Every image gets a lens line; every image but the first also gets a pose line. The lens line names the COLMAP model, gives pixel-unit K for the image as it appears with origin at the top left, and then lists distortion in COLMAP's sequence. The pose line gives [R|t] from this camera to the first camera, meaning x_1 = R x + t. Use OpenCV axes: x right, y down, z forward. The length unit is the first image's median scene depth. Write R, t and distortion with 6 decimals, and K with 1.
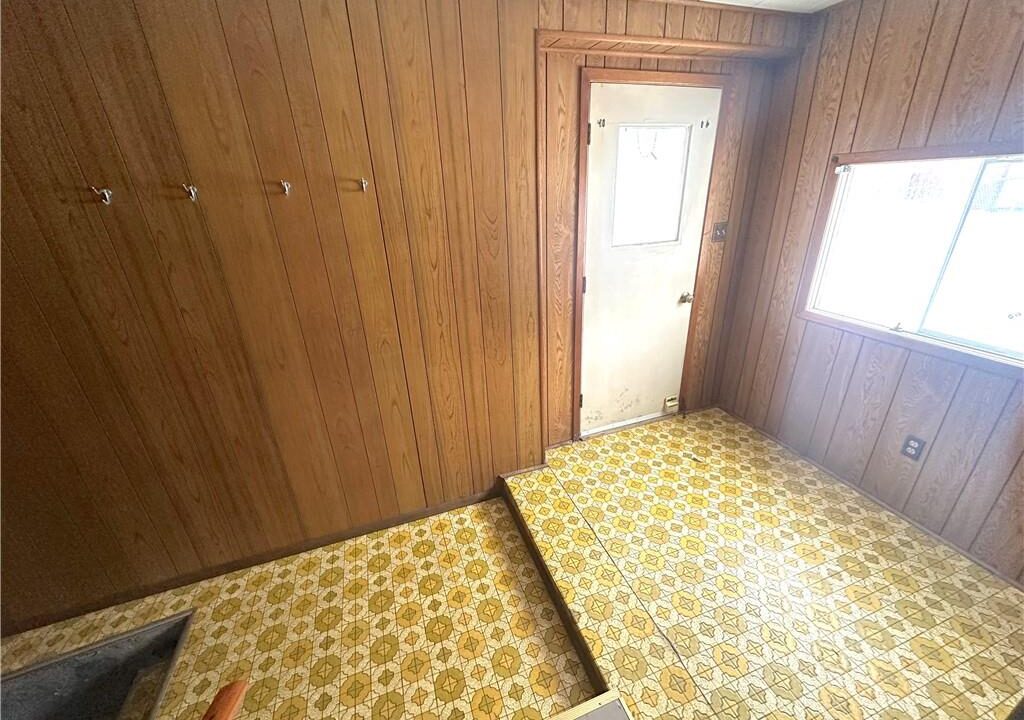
lens RADIAL K [[408.3, 0, 519.7], [0, 408.3, 359.2], [0, 0, 1]] dist [-0.002009, 0.000159]
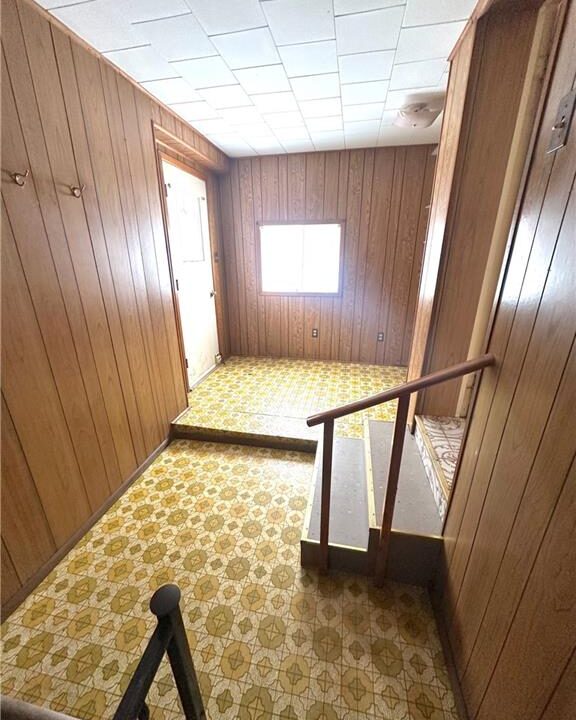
lens RADIAL K [[304.6, 0, 287.1], [0, 304.6, 360.4], [0, 0, 1]] dist [0.002107, 0.000056]
pose [[0.507750, -0.252982, 0.823523, -0.697521], [0.326356, 0.941151, 0.087899, 0.132295], [-0.797297, 0.224131, 0.560431, 0.065966]]
